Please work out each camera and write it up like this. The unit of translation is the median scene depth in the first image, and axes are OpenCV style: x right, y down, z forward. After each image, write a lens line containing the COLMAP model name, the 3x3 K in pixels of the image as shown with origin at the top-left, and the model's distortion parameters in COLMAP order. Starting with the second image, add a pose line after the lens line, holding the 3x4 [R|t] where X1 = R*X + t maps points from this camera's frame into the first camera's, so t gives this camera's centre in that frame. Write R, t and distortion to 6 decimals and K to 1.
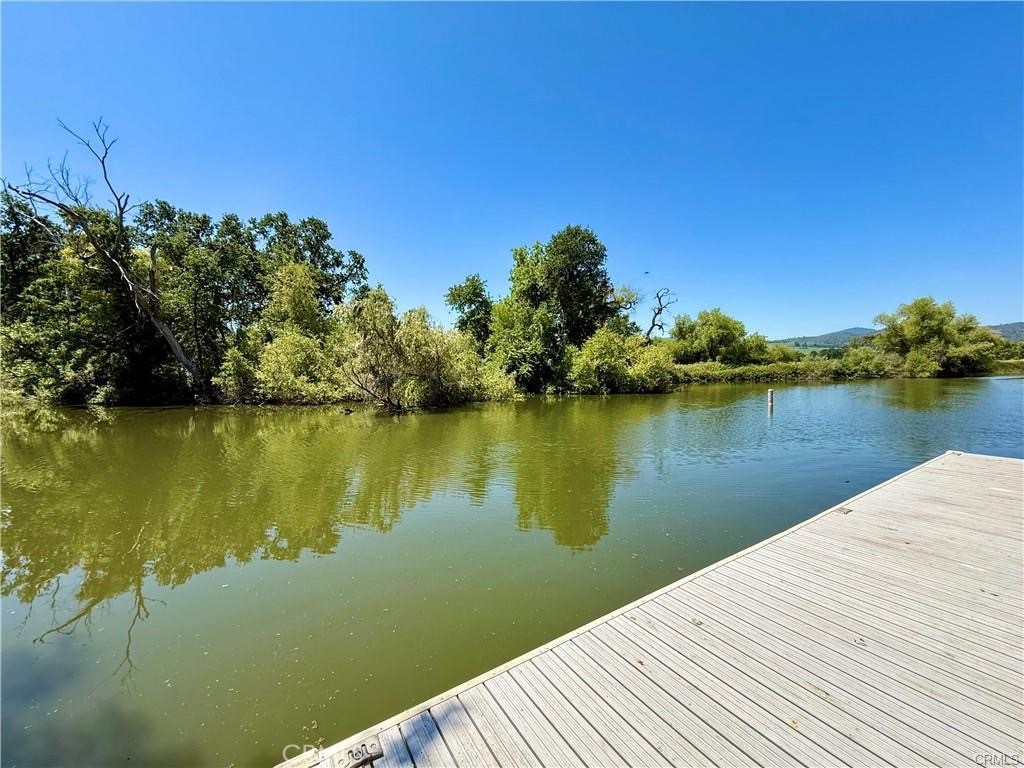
lens RADIAL K [[409.4, 0, 514.1], [0, 409.4, 385.3], [0, 0, 1]] dist [0.003219, -0.000159]
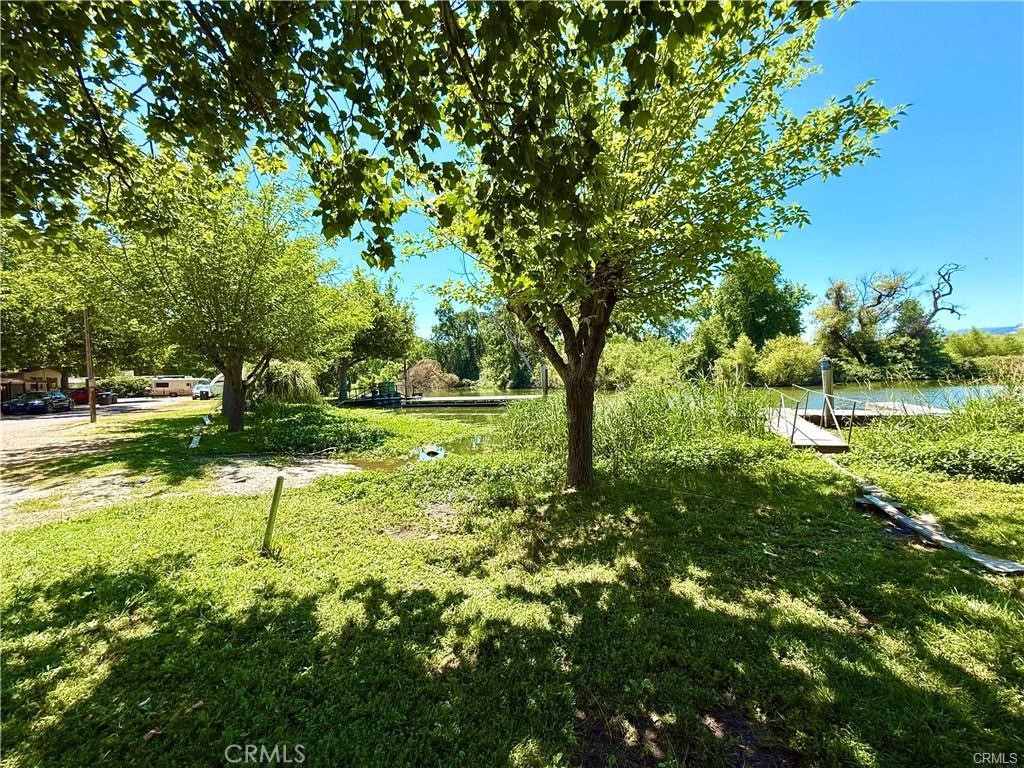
lens RADIAL K [[409.4, 0, 514.1], [0, 409.4, 381.9], [0, 0, 1]] dist [0.003219, -0.000159]
pose [[0.591495, 0.003102, -0.806302, 0.654681], [-0.004949, 0.999988, 0.000216, 0.007083], [0.806293, 0.003863, 0.591503, -0.254917]]
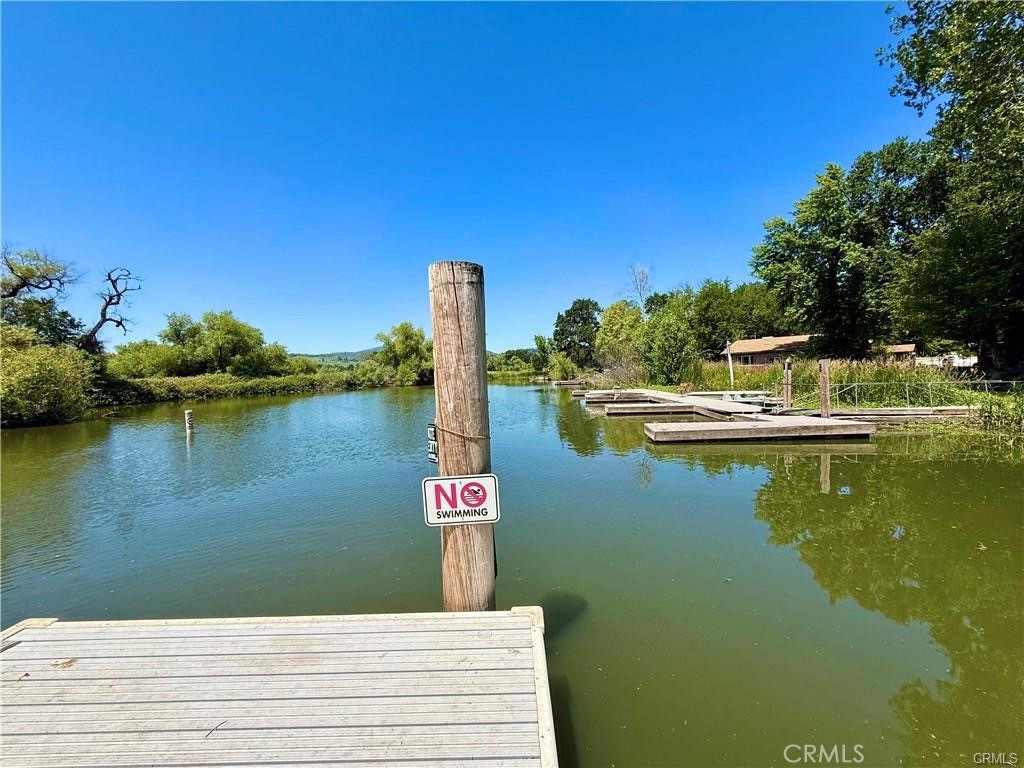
lens RADIAL K [[409.4, 0, 514.9], [0, 409.4, 384.6], [0, 0, 1]] dist [0.003219, -0.000159]
pose [[0.536313, -0.024492, 0.843664, 0.164664], [0.051624, 0.998659, -0.003825, -0.001113], [-0.842439, 0.045605, 0.536858, 0.080374]]
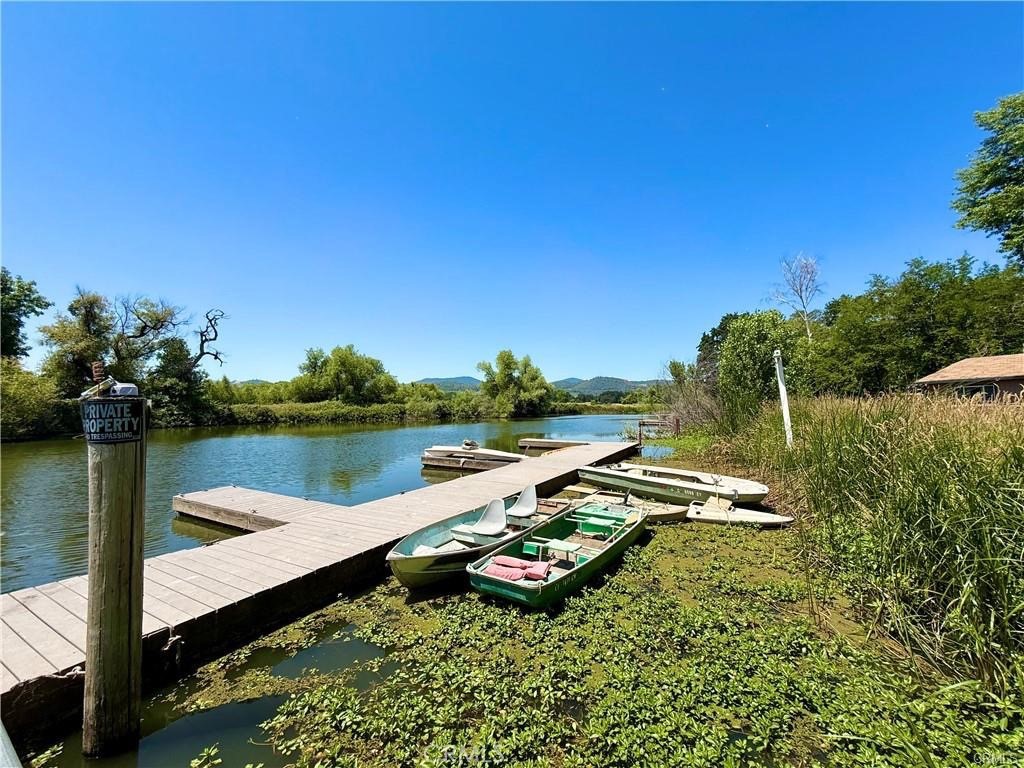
lens RADIAL K [[409.4, 0, 514.5], [0, 409.4, 386.1], [0, 0, 1]] dist [0.003219, -0.000159]
pose [[0.851977, 0.039167, 0.522112, 0.573104], [0.009121, 0.995936, -0.089595, -0.005410], [-0.523500, 0.081095, 0.848158, -0.002983]]
